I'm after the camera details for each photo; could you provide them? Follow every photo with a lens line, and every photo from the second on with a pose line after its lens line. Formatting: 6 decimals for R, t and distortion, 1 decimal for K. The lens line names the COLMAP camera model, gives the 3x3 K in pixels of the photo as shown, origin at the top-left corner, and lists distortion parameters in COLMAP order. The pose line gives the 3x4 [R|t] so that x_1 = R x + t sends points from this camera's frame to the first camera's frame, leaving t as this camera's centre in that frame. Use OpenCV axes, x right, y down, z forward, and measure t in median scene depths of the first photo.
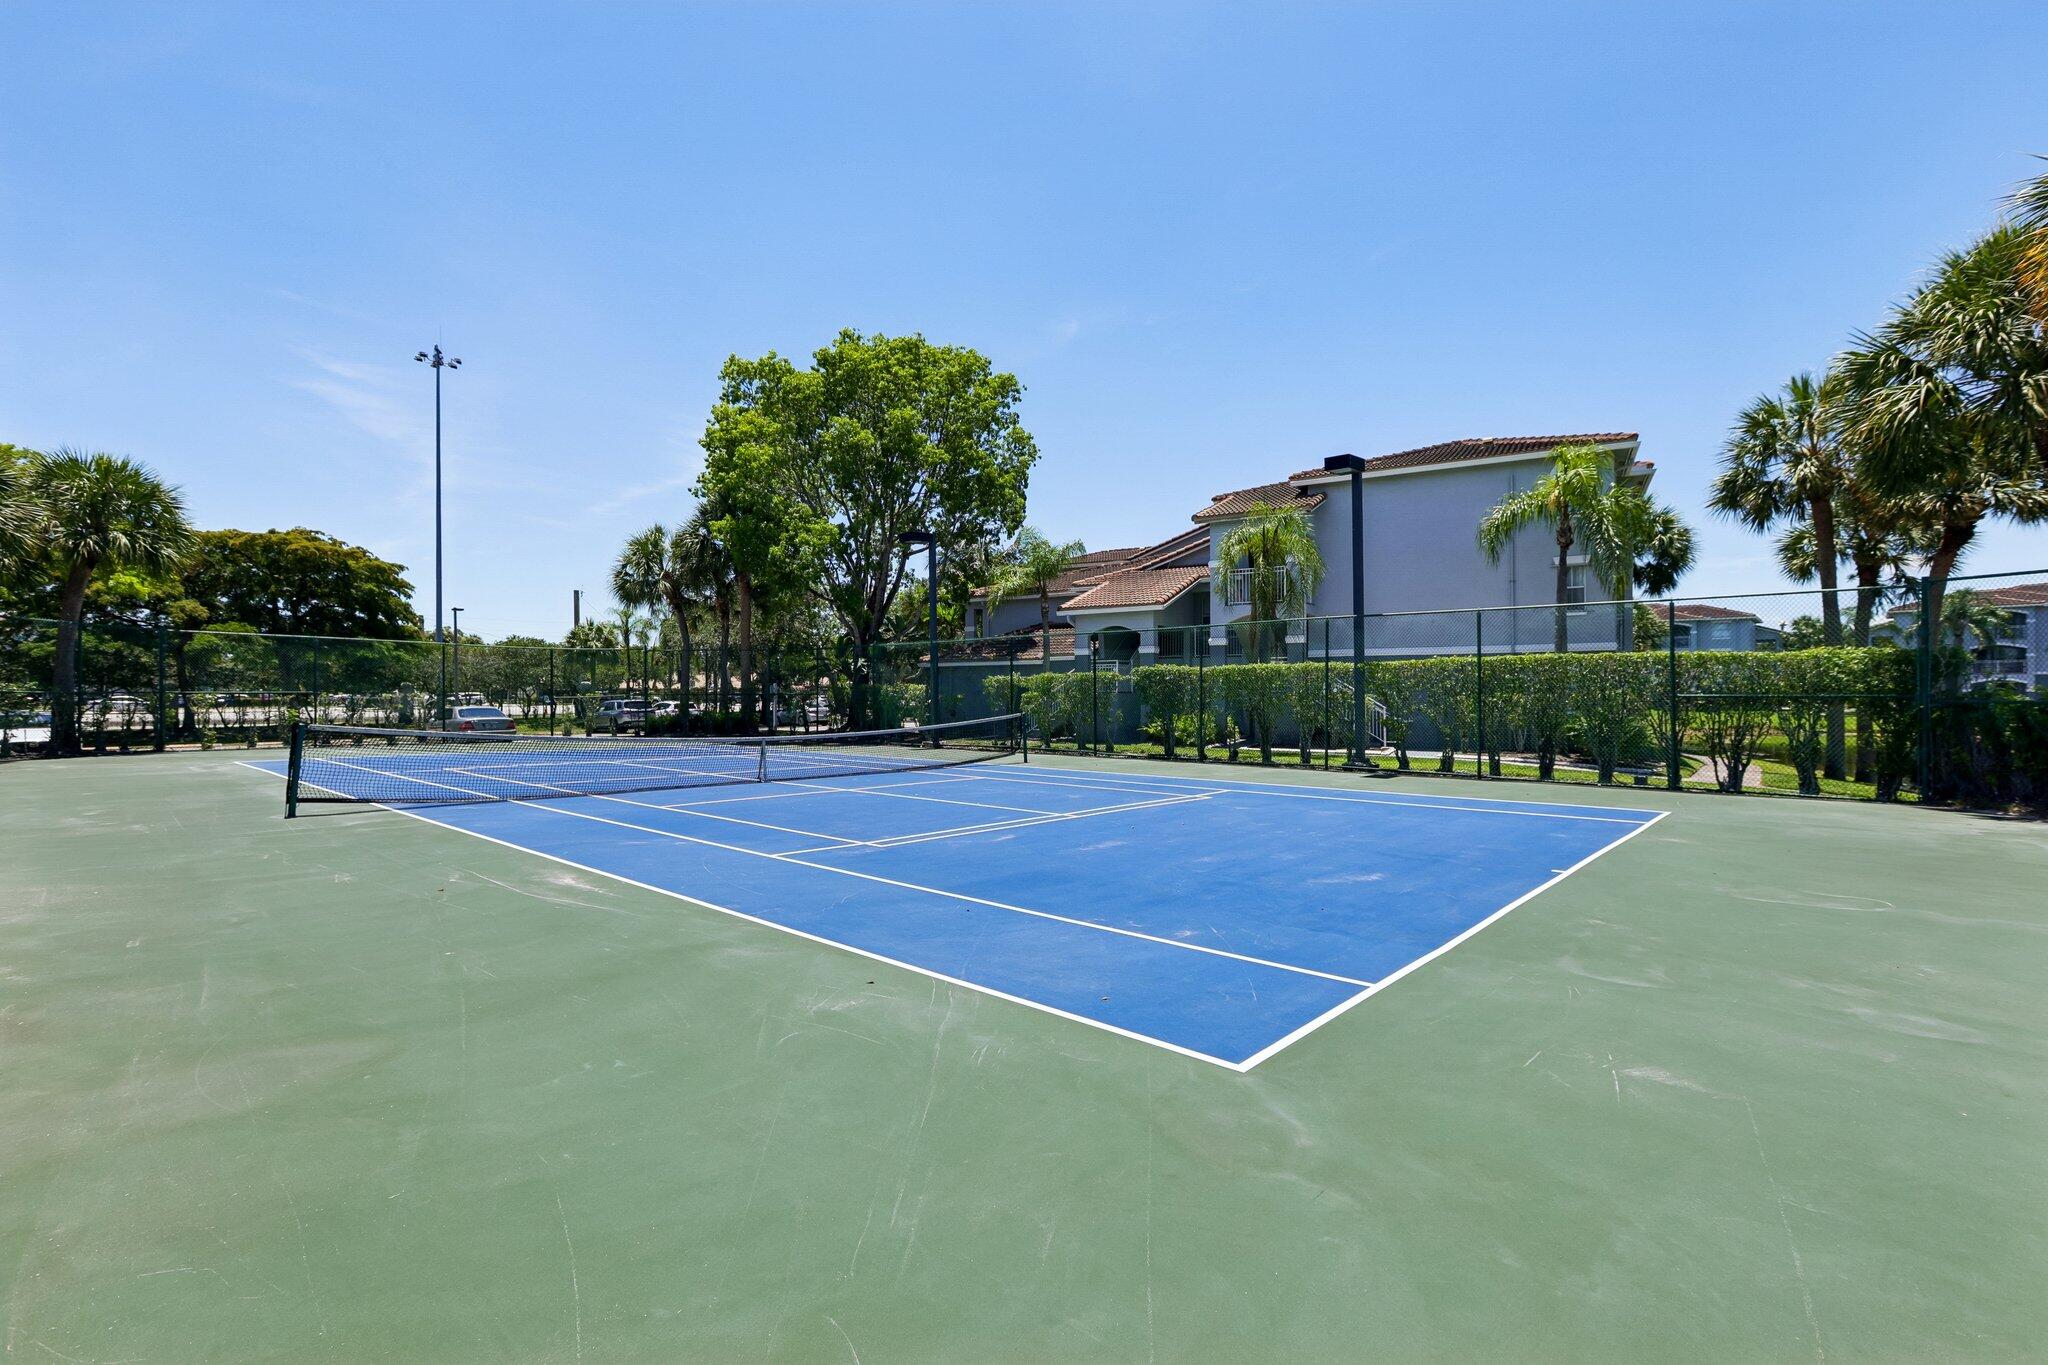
lens RADIAL K [[928.4, 0, 1024.0], [0, 928.4, 682.5], [0, 0, 1]] dist [-0.000508, -0.000165]
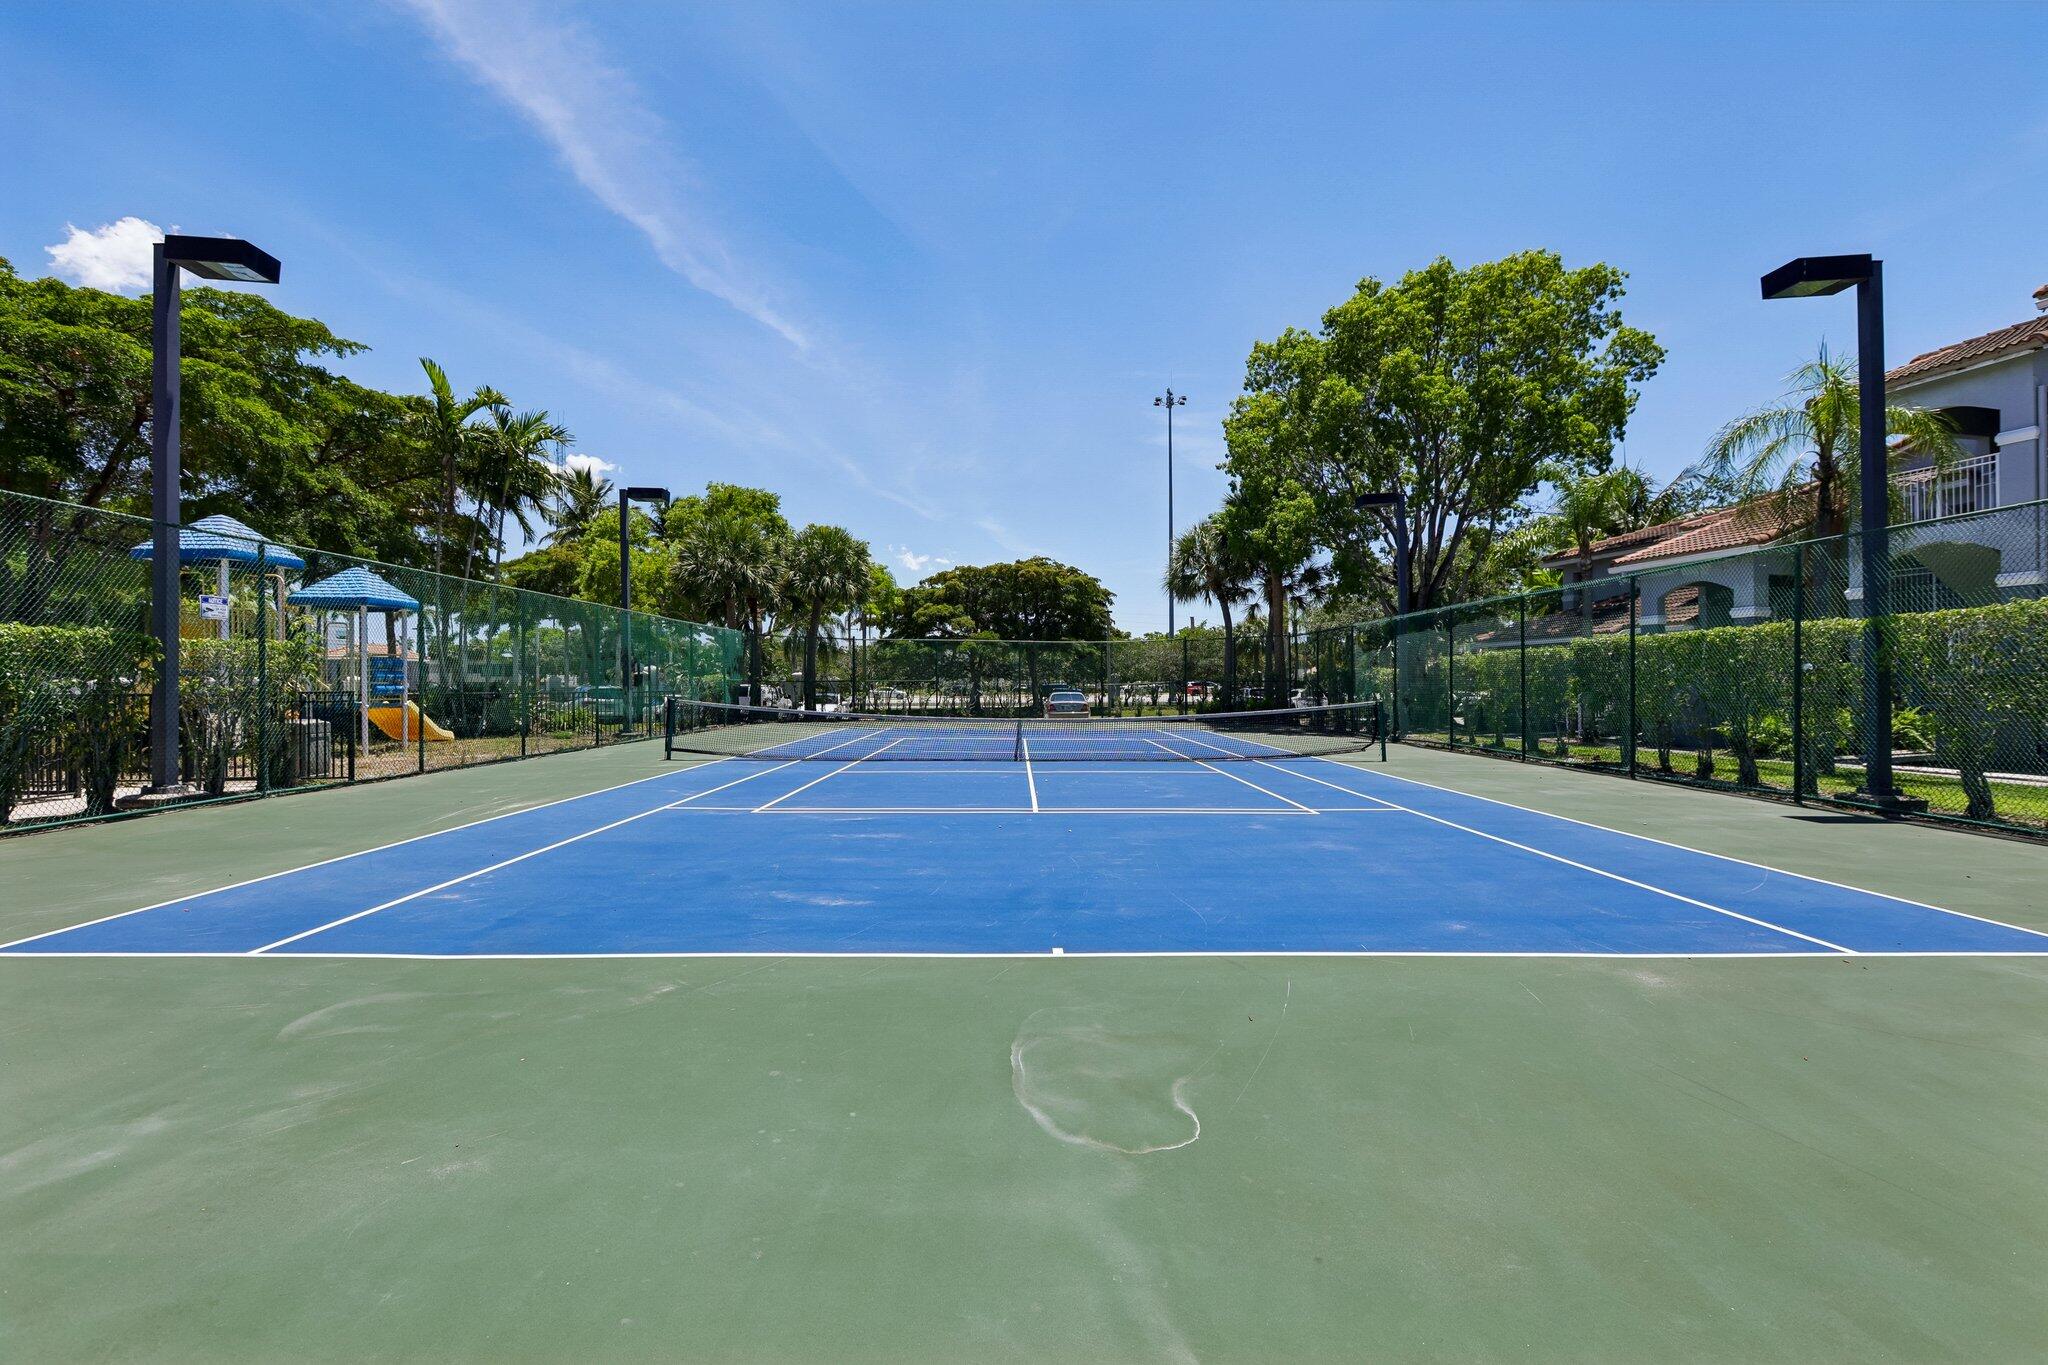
lens RADIAL K [[920.3, 0, 1024.0], [0, 920.3, 682.5], [0, 0, 1]] dist [0.001279, 0.000270]
pose [[0.671472, -0.002214, -0.741026, 0.253353], [0.011854, 0.999900, 0.007754, 0.003785], [0.740935, -0.013990, 0.671431, 0.140895]]
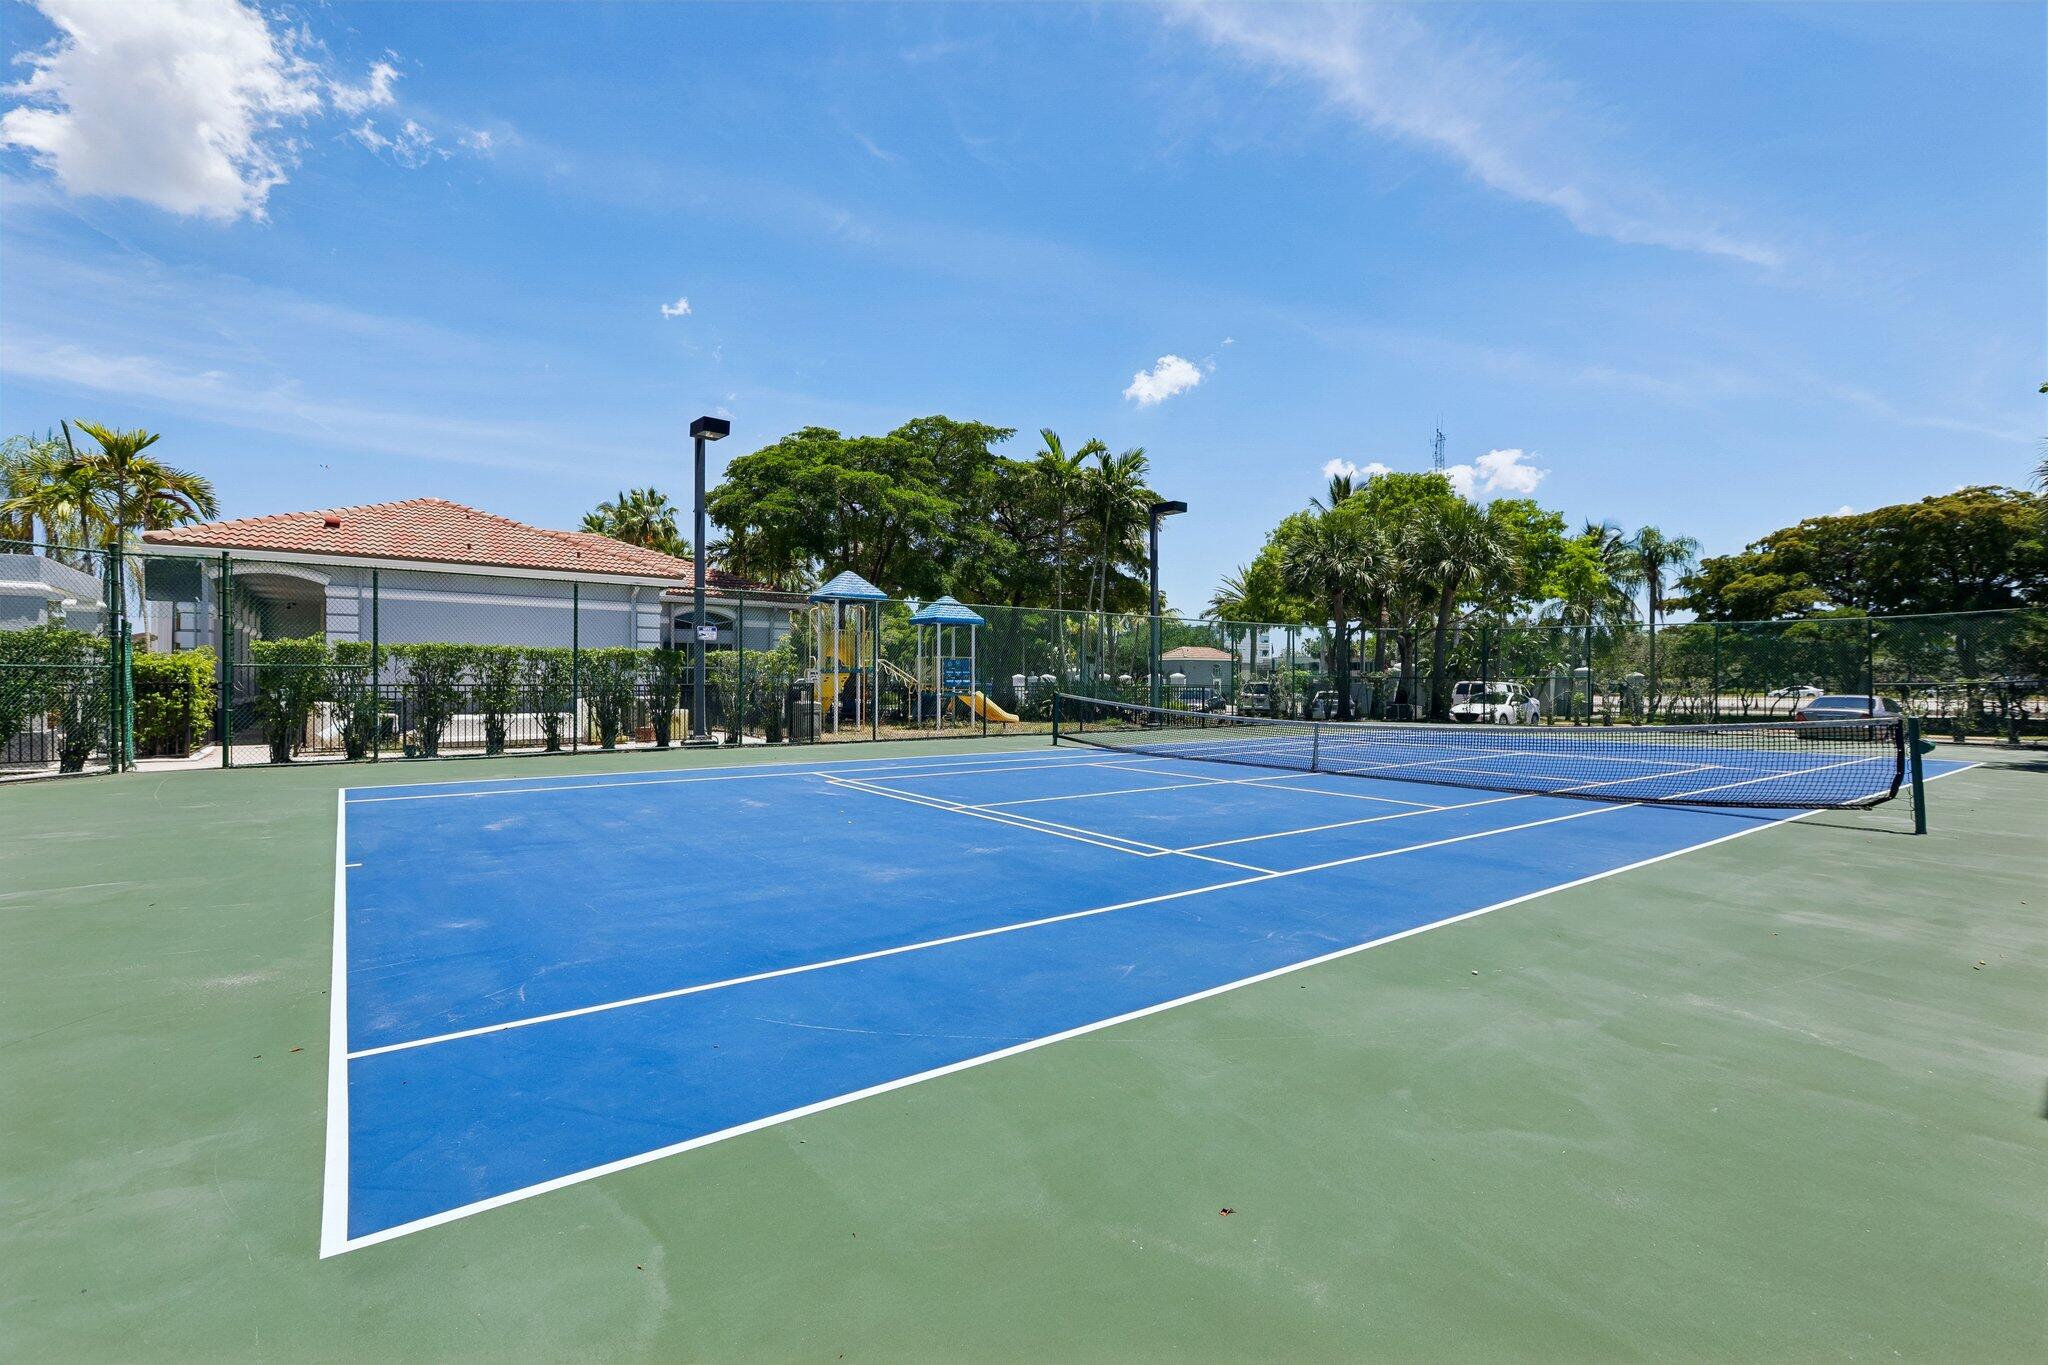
lens RADIAL K [[908.5, 0, 1023.7], [0, 908.5, 652.0], [0, 0, 1]] dist [-0.000112, -0.000047]
pose [[-0.220137, -0.032113, -0.974940, 0.305012], [0.008437, 0.999358, -0.034822, 0.009668], [0.975433, -0.015891, -0.219725, 0.451055]]
